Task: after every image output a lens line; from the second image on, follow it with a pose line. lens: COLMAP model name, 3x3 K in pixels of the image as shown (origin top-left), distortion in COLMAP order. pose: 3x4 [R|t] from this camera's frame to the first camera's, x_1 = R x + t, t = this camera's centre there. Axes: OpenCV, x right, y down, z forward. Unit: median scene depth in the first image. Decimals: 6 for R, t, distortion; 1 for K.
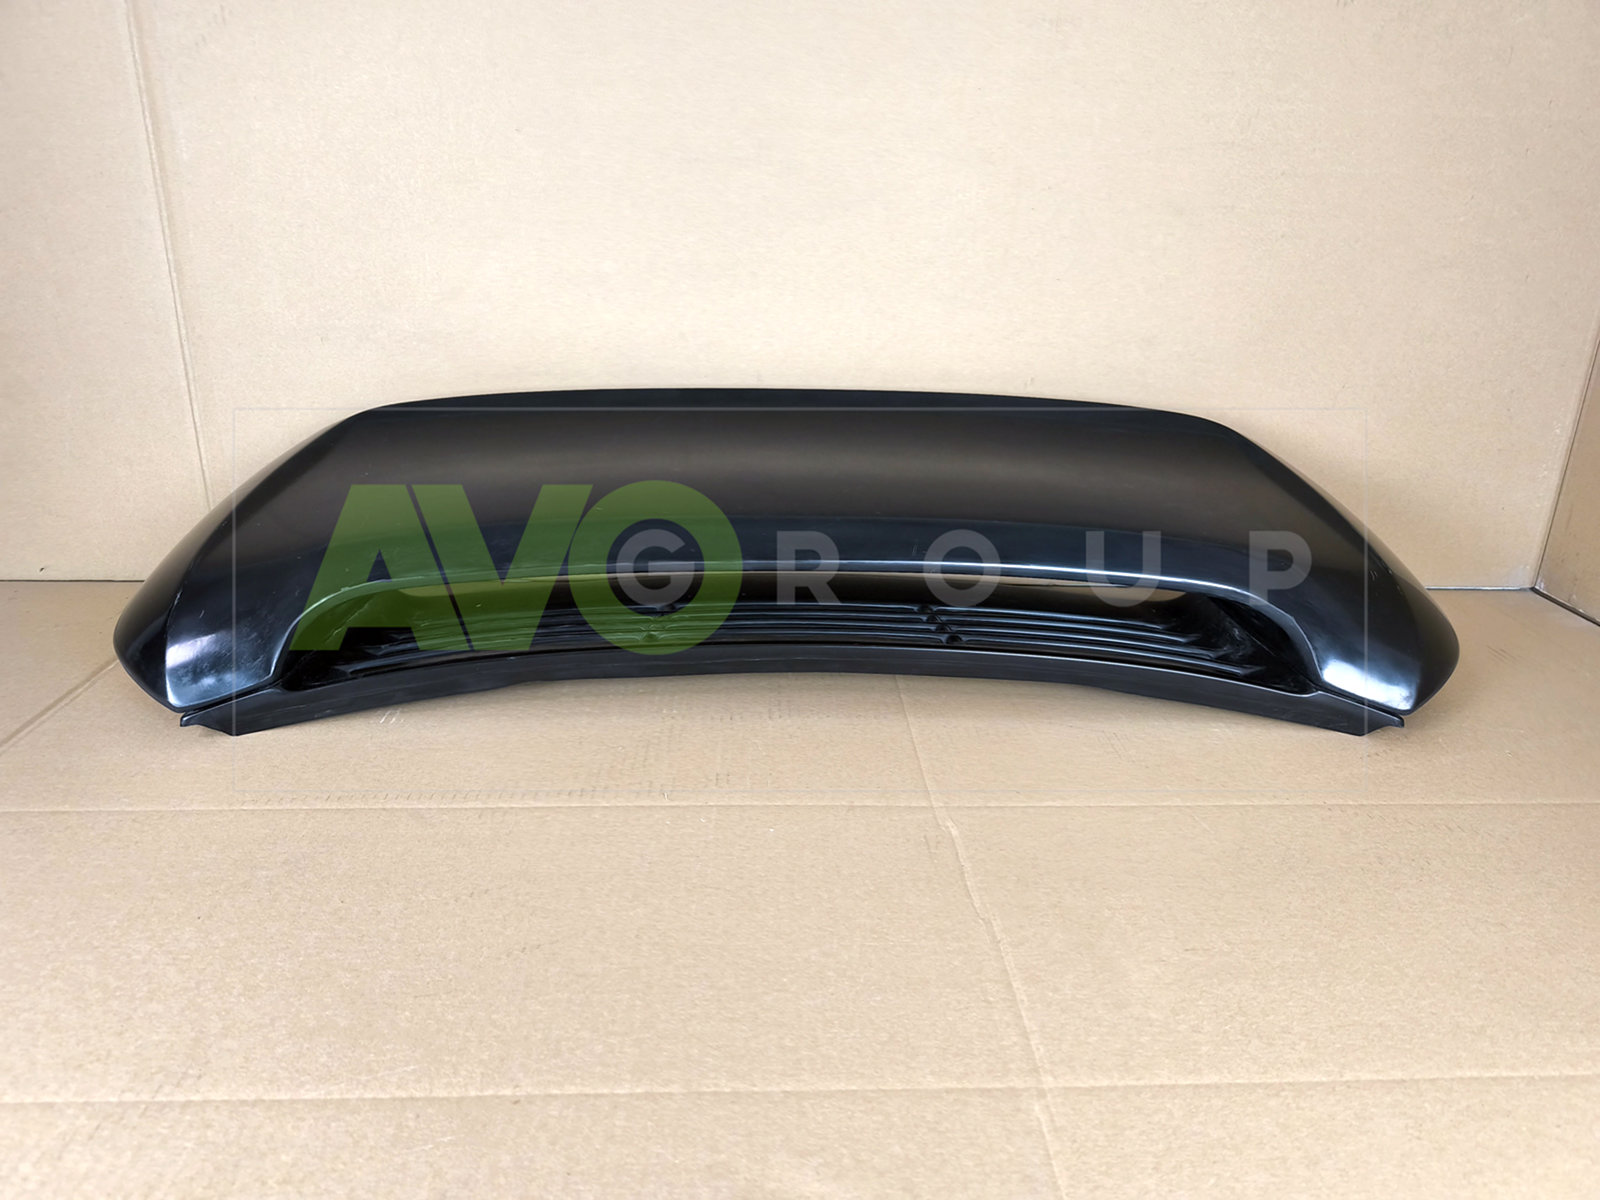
lens RADIAL K [[1100.6, 0, 805.0], [0, 1100.6, 592.8], [0, 0, 1]] dist [0.003046, -0.015908]
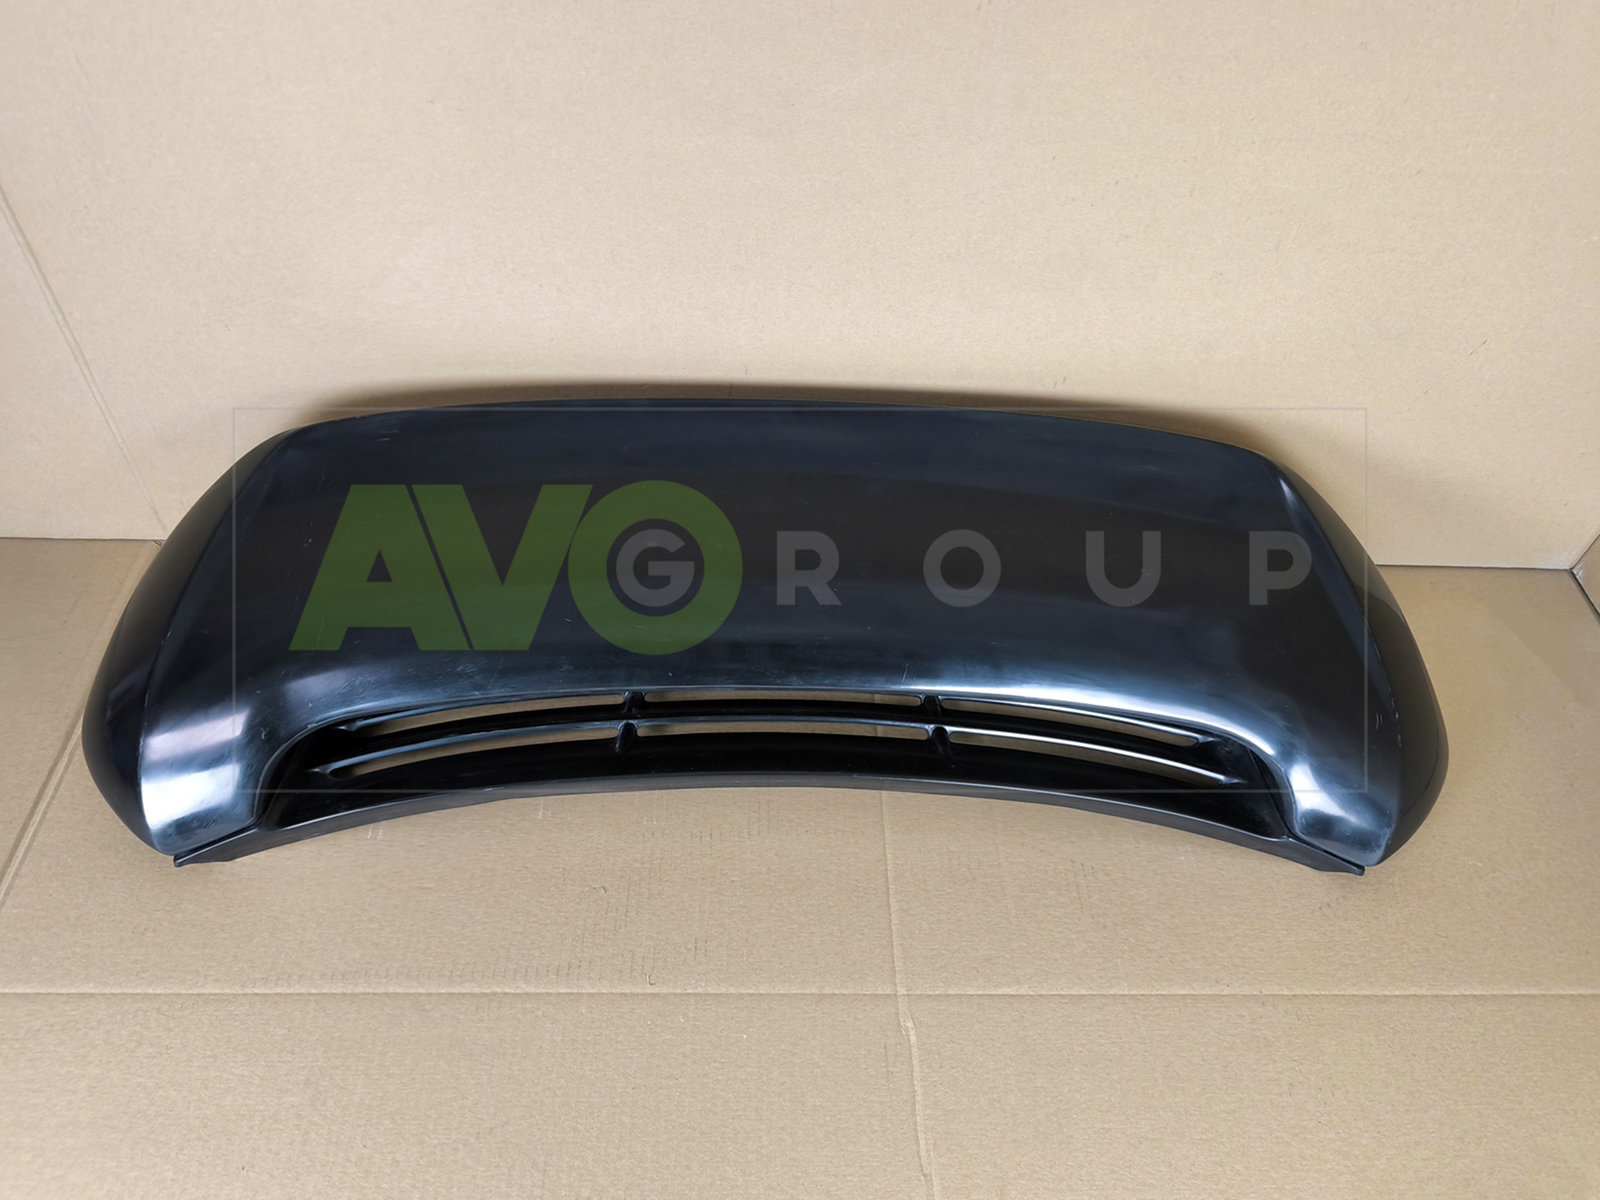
lens RADIAL K [[1151.7, 0, 804.8], [0, 1151.7, 597.1], [0, 0, 1]] dist [0.012388, -0.027107]
pose [[0.999344, 0.035443, 0.007461, 0.005059], [-0.034792, 0.882085, 0.469803, -0.699210], [0.010070, -0.469754, 0.882740, 0.190808]]
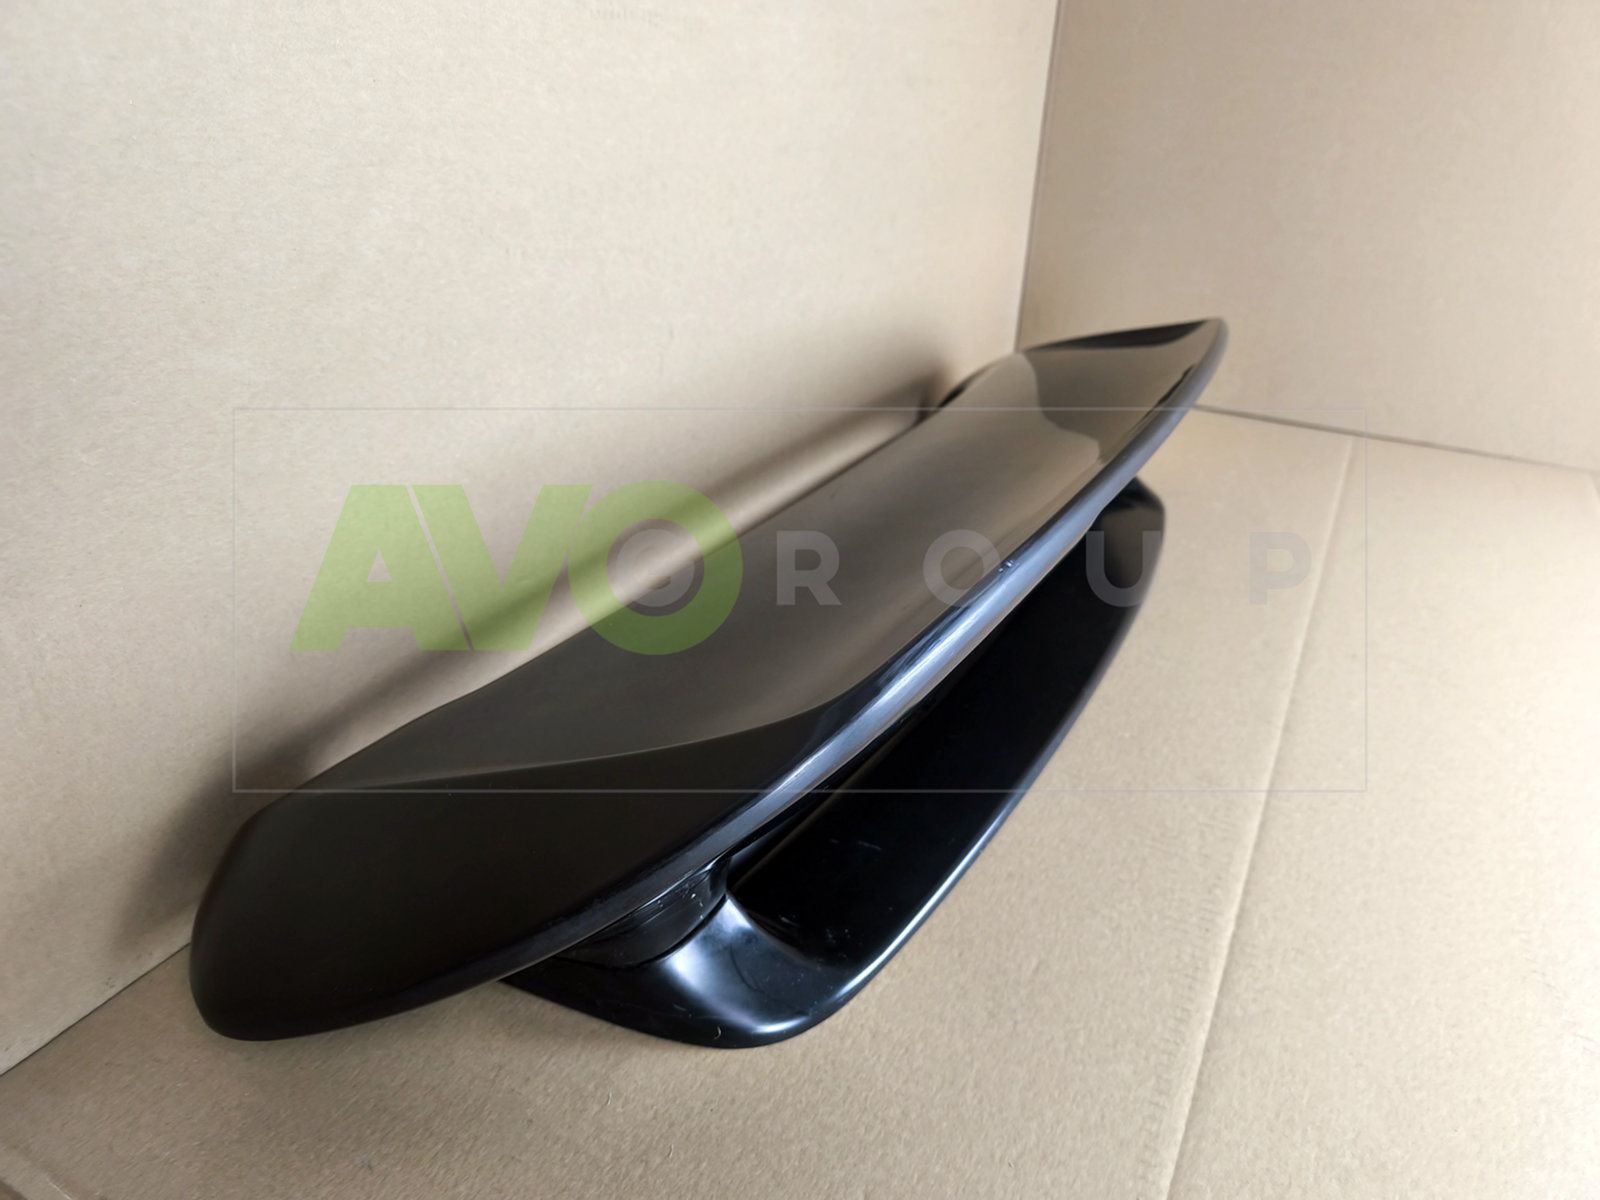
lens RADIAL K [[1100.6, 0, 790.8], [0, 1100.6, 594.8], [0, 0, 1]] dist [0.003046, -0.015908]
pose [[0.504838, -0.382837, 0.773676, -0.942681], [0.267862, 0.921507, 0.281204, -0.331130], [-0.820603, 0.065276, 0.567759, 0.812064]]
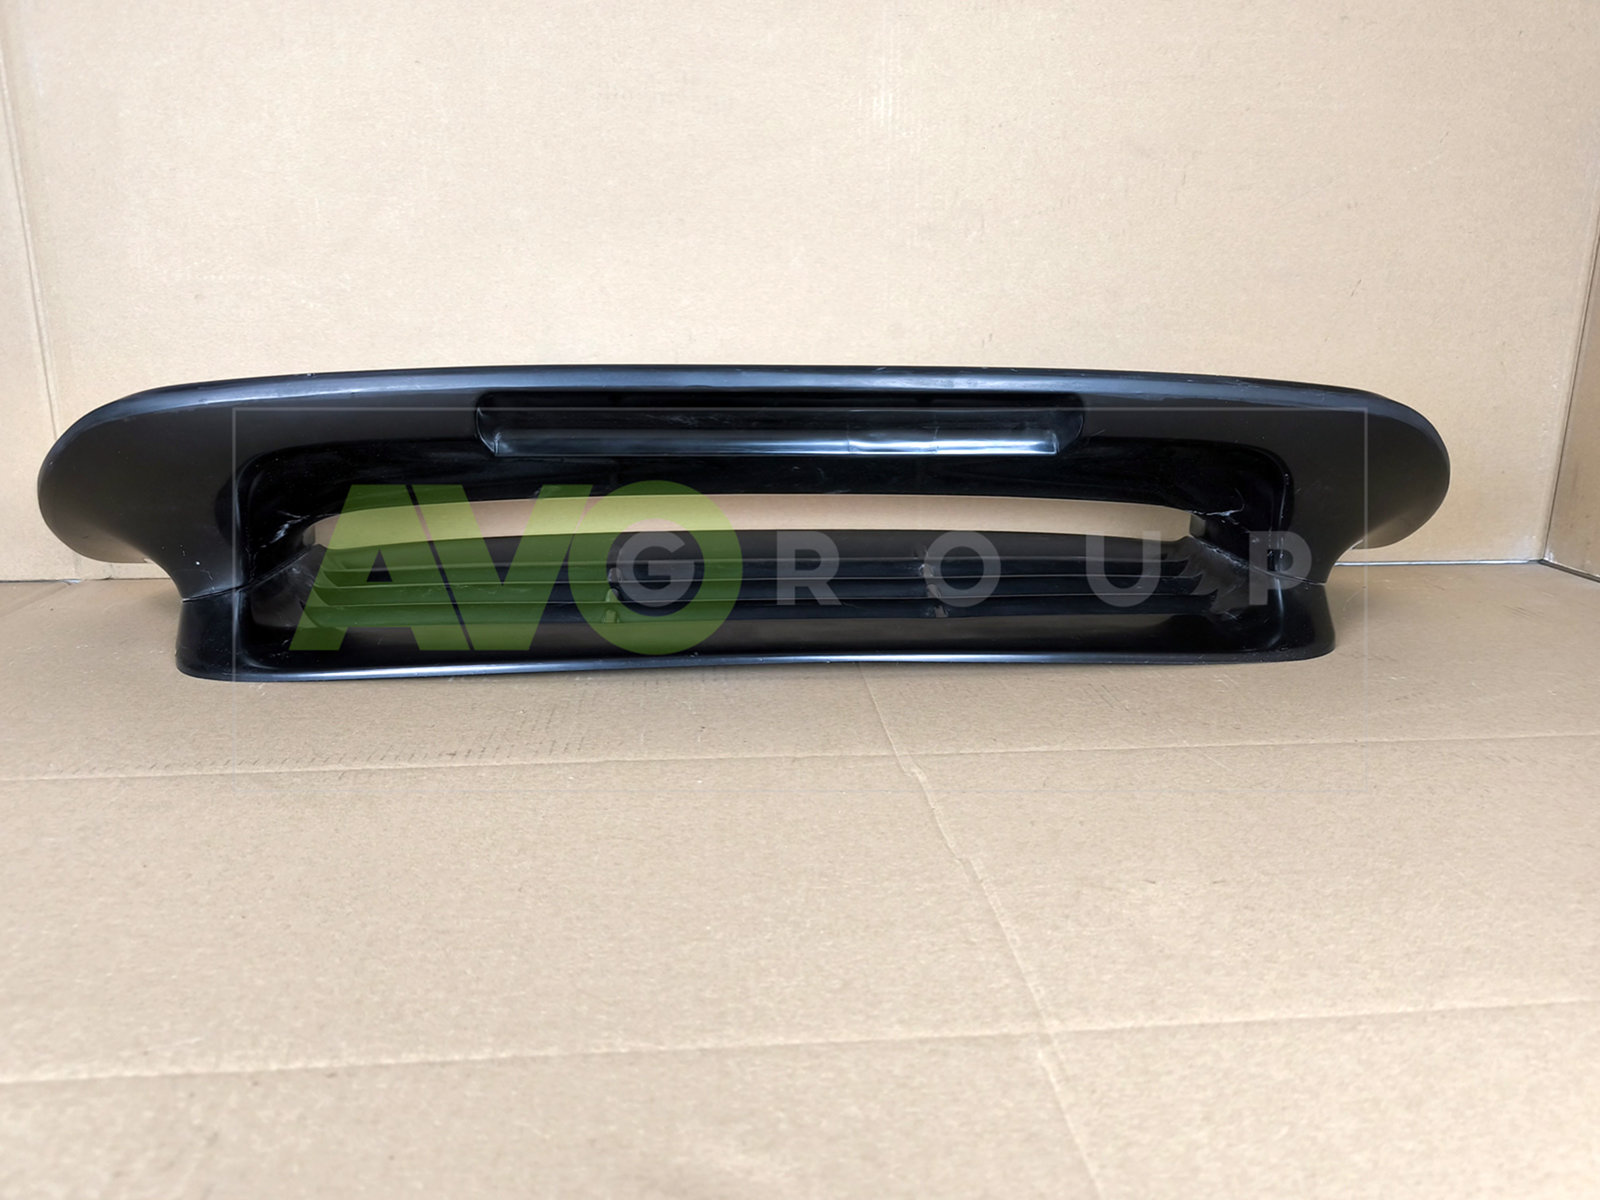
lens RADIAL K [[1100.6, 0, 806.1], [0, 1100.6, 612.6], [0, 0, 1]] dist [0.003046, -0.015908]
pose [[0.999019, -0.024106, 0.037153, 0.021526], [0.026857, 0.996792, -0.075398, 0.152798], [-0.035216, 0.076322, 0.996461, 0.166977]]
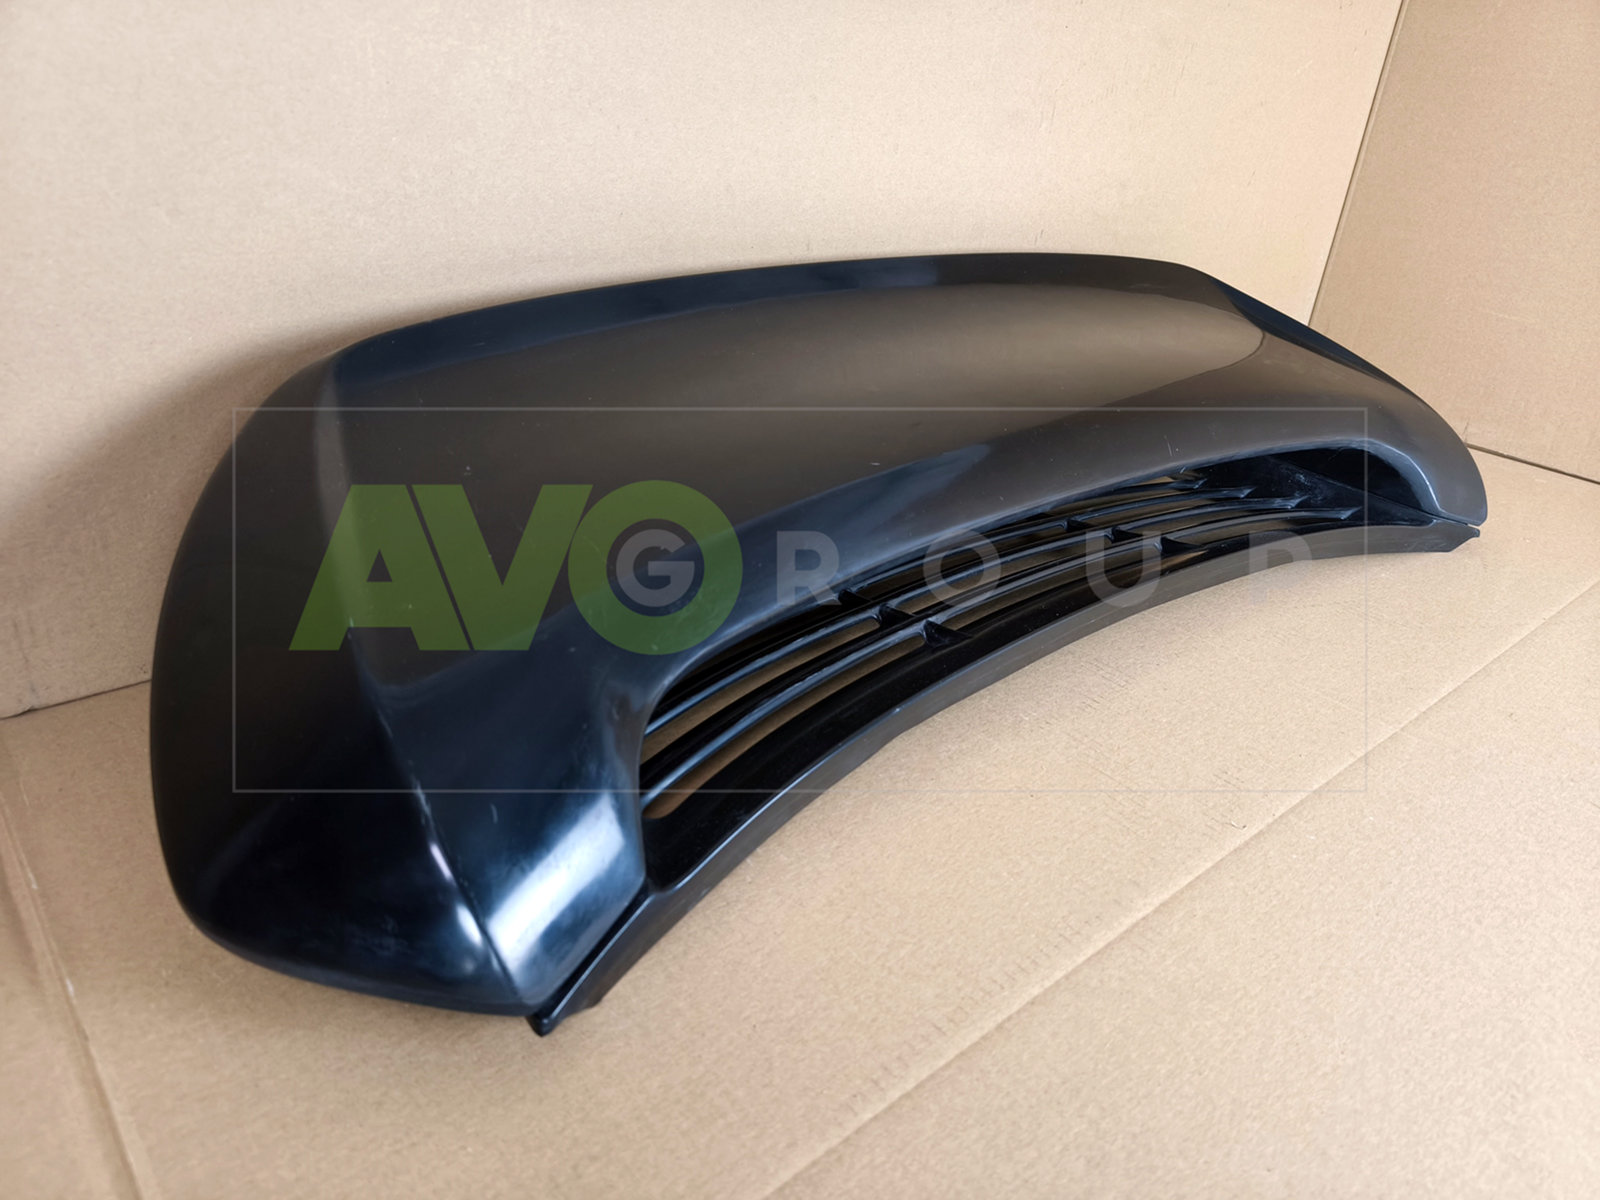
lens RADIAL K [[1100.6, 0, 805.2], [0, 1100.6, 599.7], [0, 0, 1]] dist [0.003046, -0.015908]
pose [[0.779176, -0.238603, 0.579615, -0.797504], [0.146270, 0.968398, 0.202018, -0.174054], [-0.609500, -0.072628, 0.789452, 0.605470]]
